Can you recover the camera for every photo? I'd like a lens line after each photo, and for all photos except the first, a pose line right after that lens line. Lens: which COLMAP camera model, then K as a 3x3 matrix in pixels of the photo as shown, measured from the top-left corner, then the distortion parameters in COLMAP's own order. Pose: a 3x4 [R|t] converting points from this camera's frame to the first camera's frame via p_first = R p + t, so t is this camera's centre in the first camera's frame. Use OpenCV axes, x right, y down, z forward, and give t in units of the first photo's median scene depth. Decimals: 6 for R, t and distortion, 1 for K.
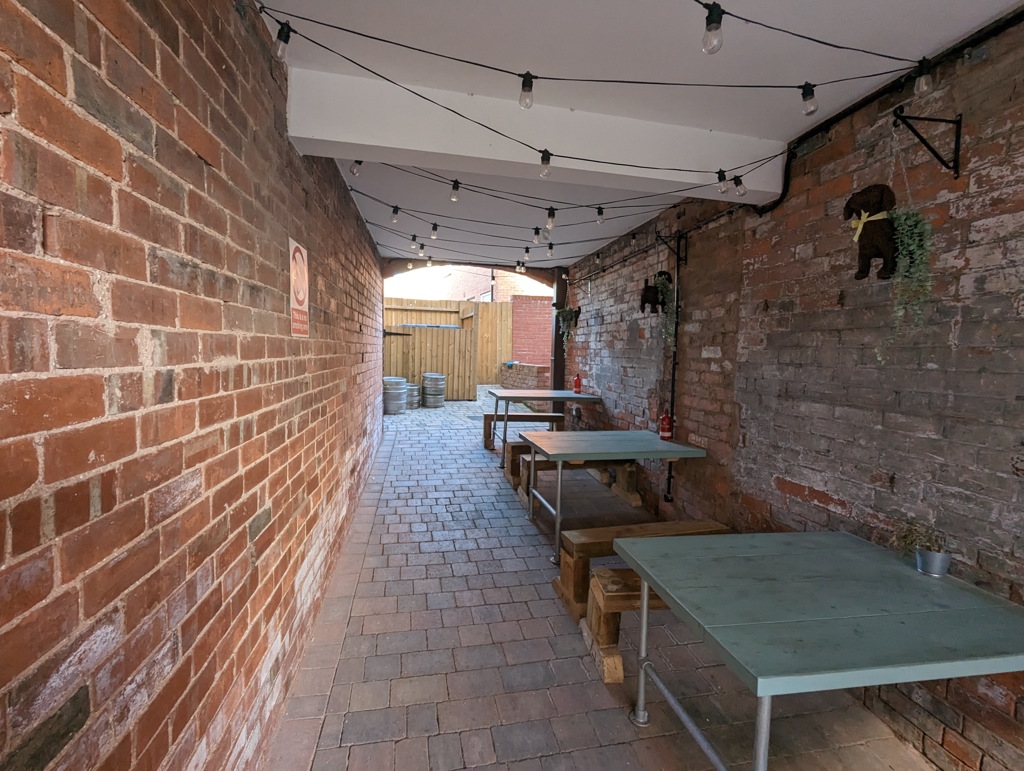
lens RADIAL K [[487.4, 0, 512.0], [0, 487.4, 385.5], [0, 0, 1]] dist [0.002480, 0.000233]
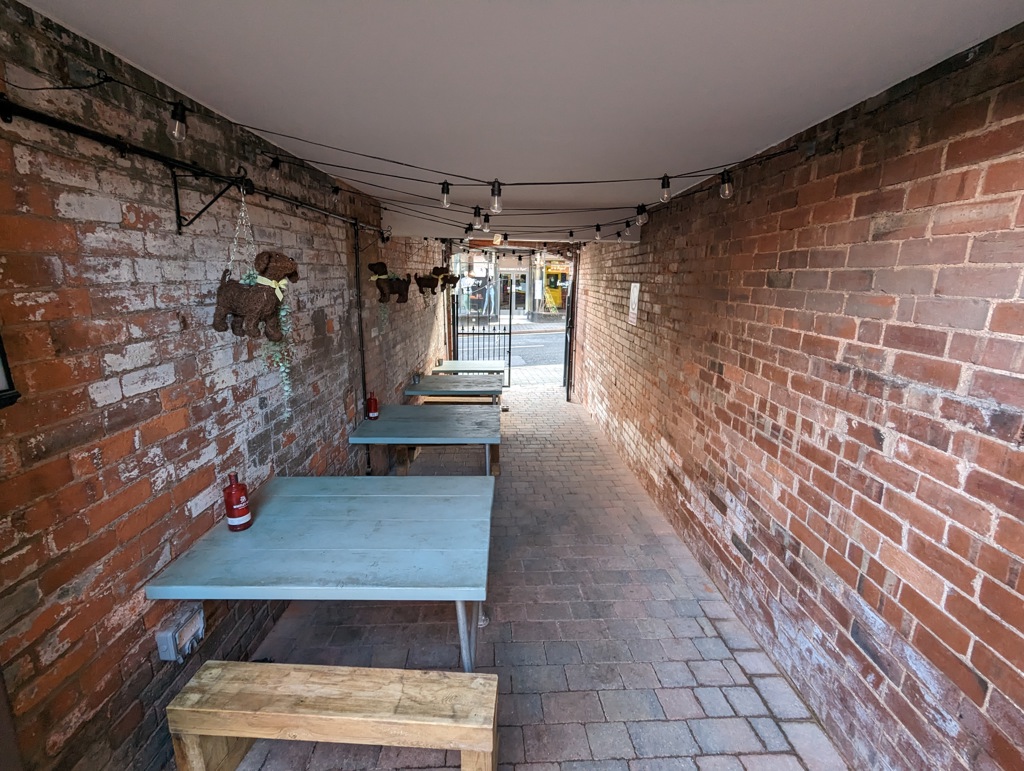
lens RADIAL K [[487.4, 0, 512.0], [0, 487.4, 385.5], [0, 0, 1]] dist [0.002480, 0.000233]
pose [[-0.985532, -0.063868, 0.156997, -0.121688], [-0.016085, 0.957350, 0.288483, -0.221801], [-0.168726, 0.281784, -0.944526, 1.558855]]
